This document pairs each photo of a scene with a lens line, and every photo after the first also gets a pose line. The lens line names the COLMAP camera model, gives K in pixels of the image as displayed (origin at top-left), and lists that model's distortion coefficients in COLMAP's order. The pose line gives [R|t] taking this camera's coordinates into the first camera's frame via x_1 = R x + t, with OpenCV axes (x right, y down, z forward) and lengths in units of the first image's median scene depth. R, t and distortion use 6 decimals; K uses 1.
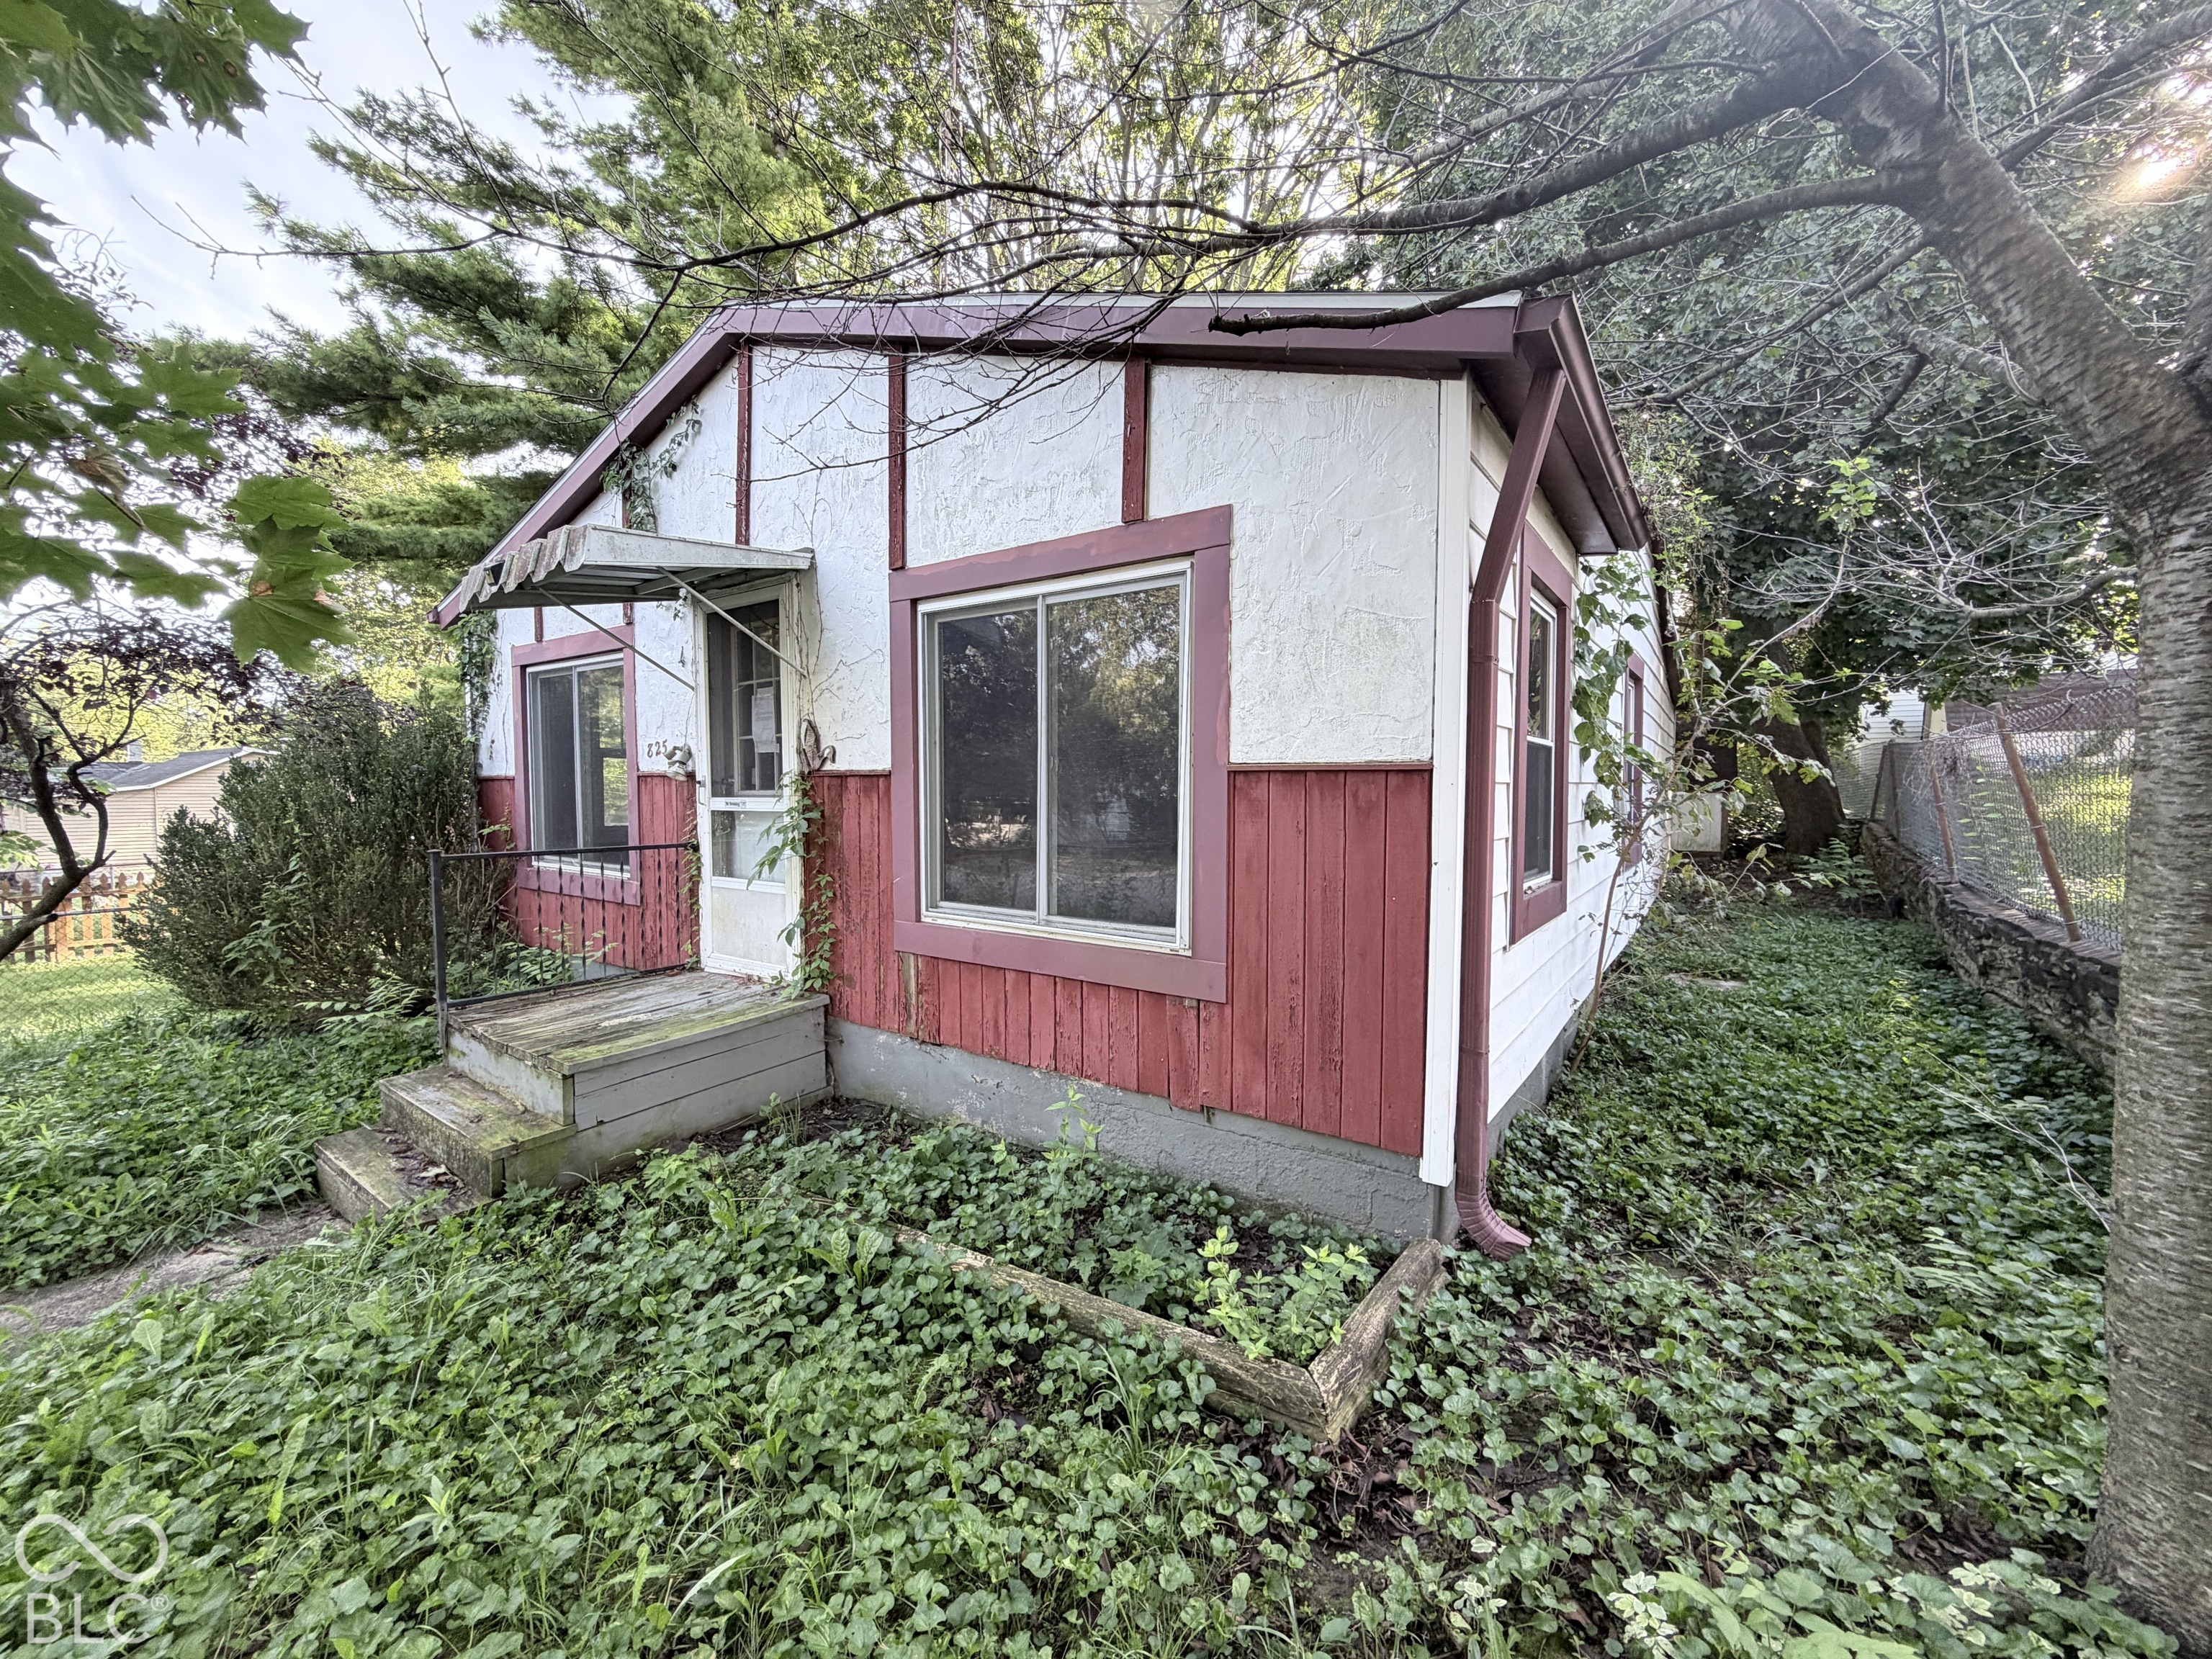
lens RADIAL K [[882.0, 0, 1108.3], [0, 882.0, 830.6], [0, 0, 1]] dist [-0.000361, 0.000263]
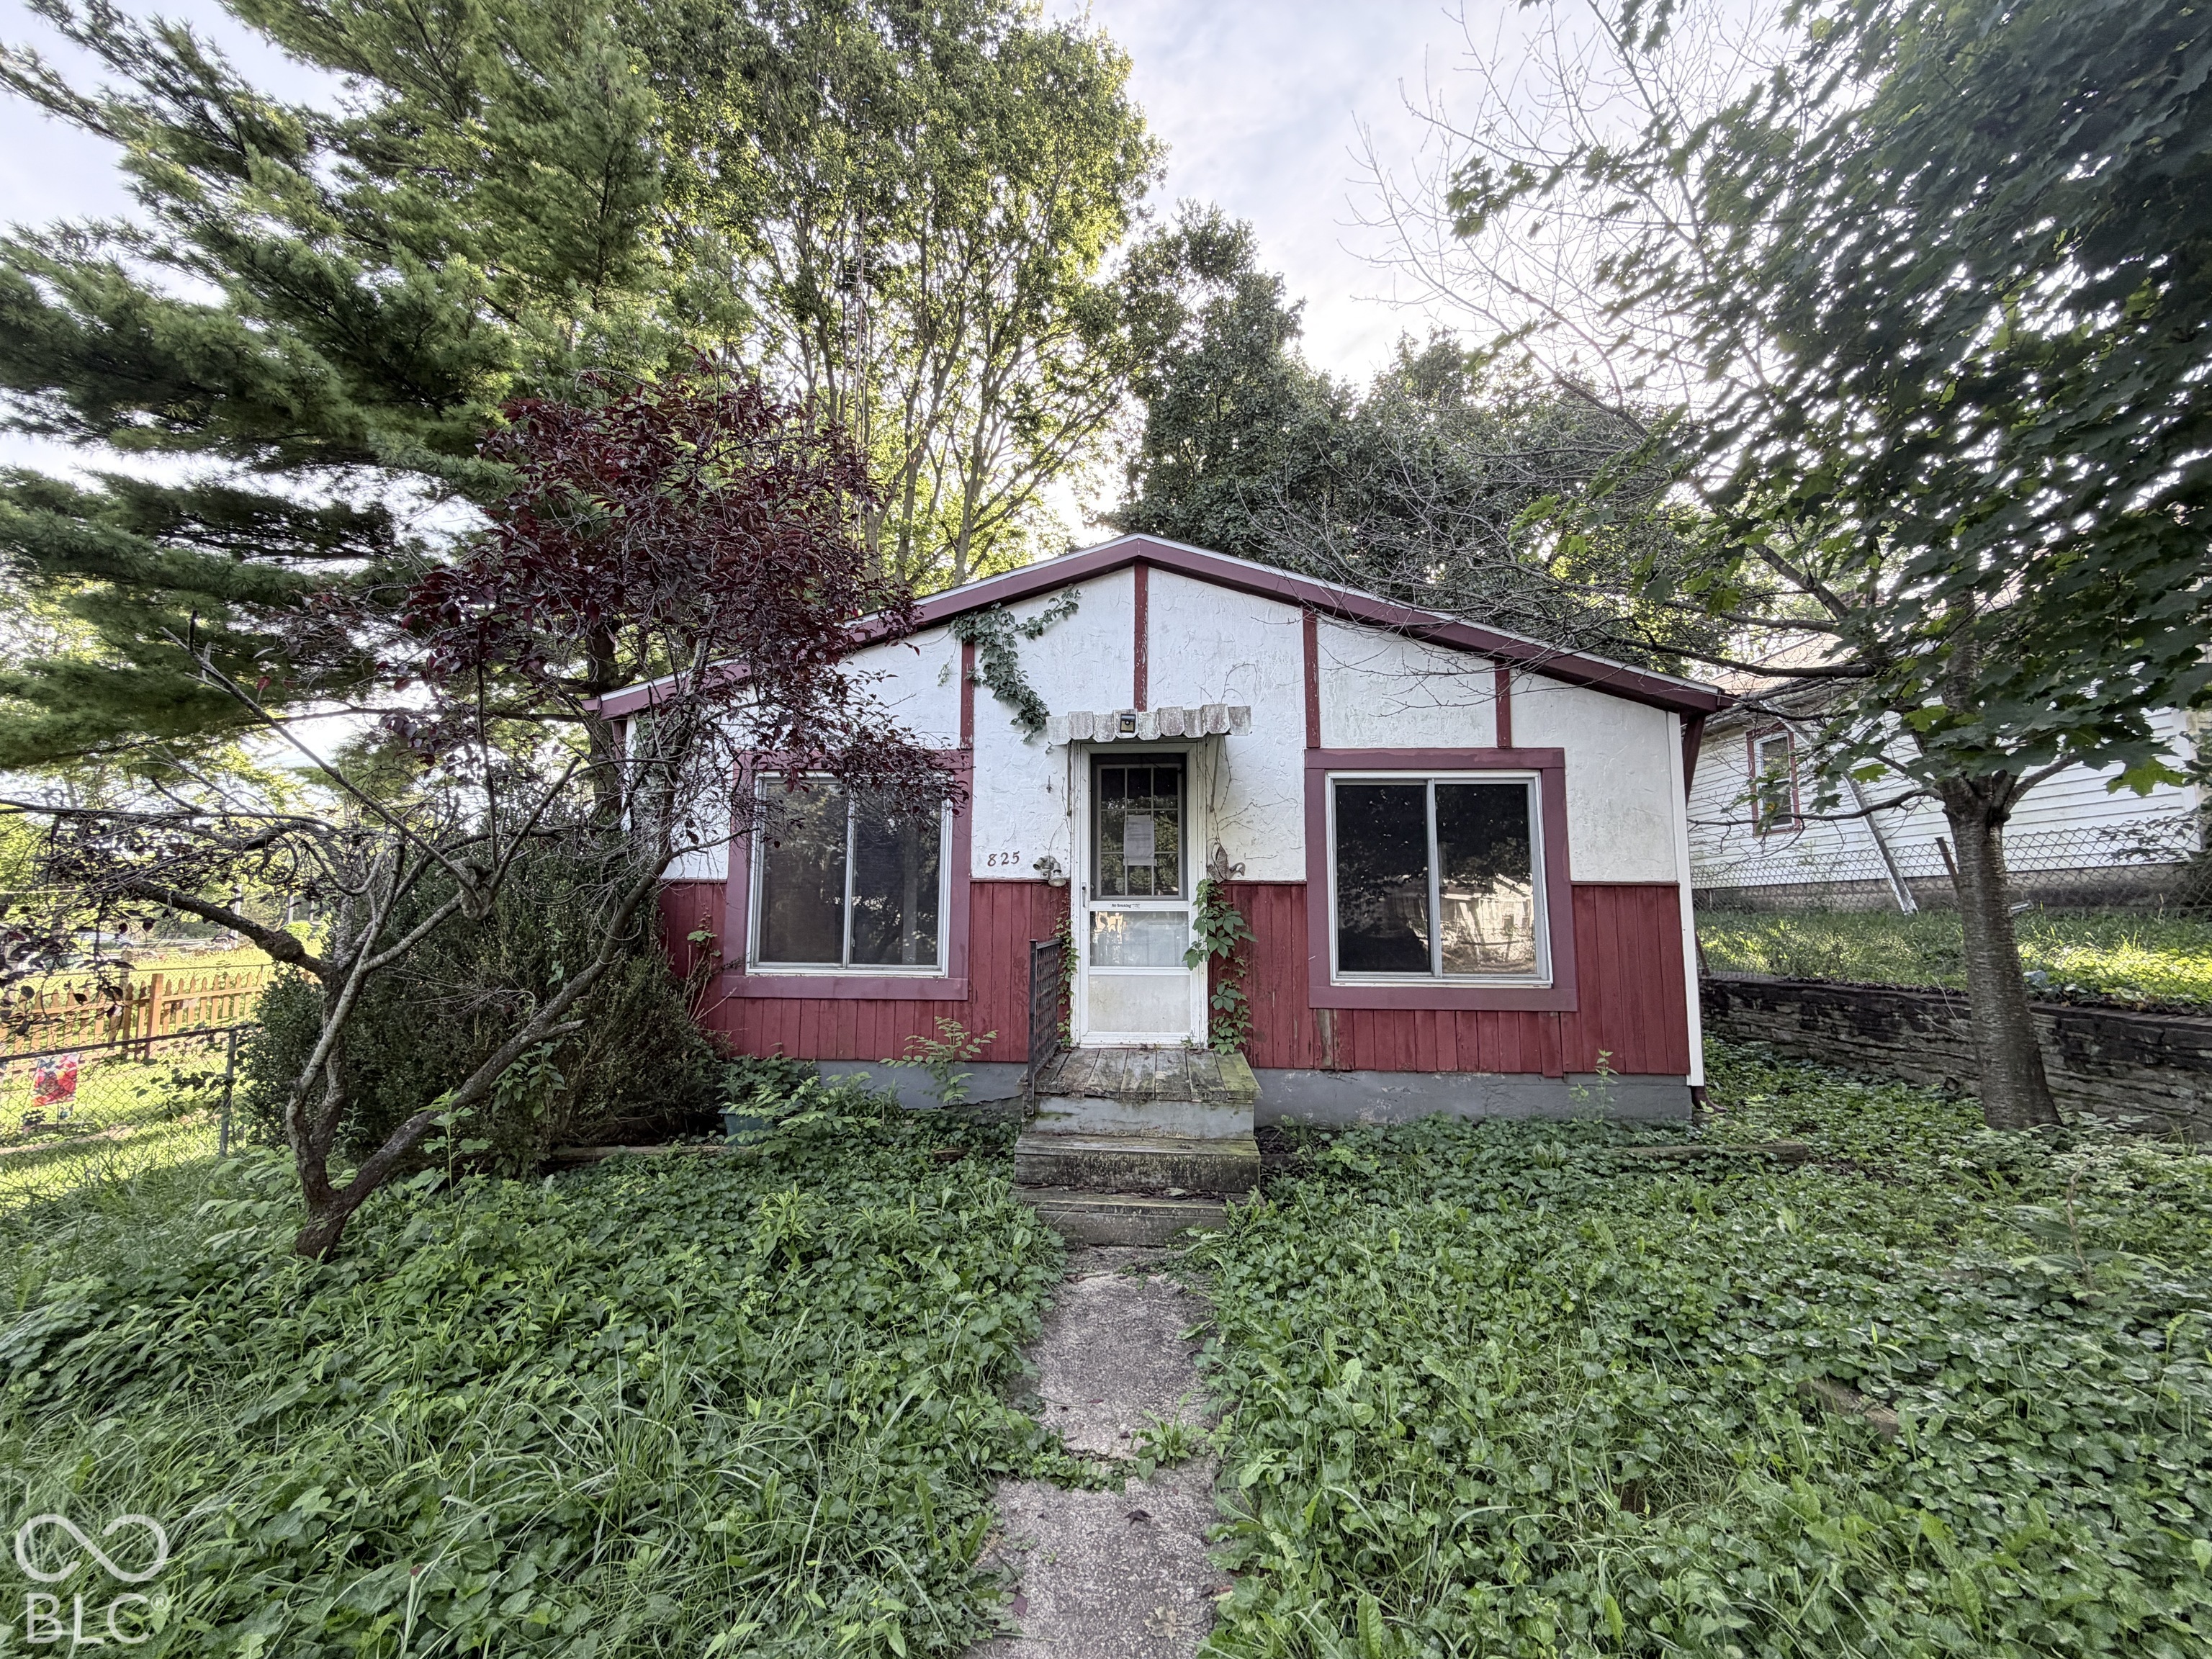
lens RADIAL K [[882.0, 0, 1100.9], [0, 882.0, 824.4], [0, 0, 1]] dist [-0.000361, 0.000263]
pose [[0.859043, 0.054685, 0.508974, -1.276279], [0.017528, 0.990552, -0.136010, 0.030637], [-0.511603, 0.125760, 0.849969, -0.075682]]
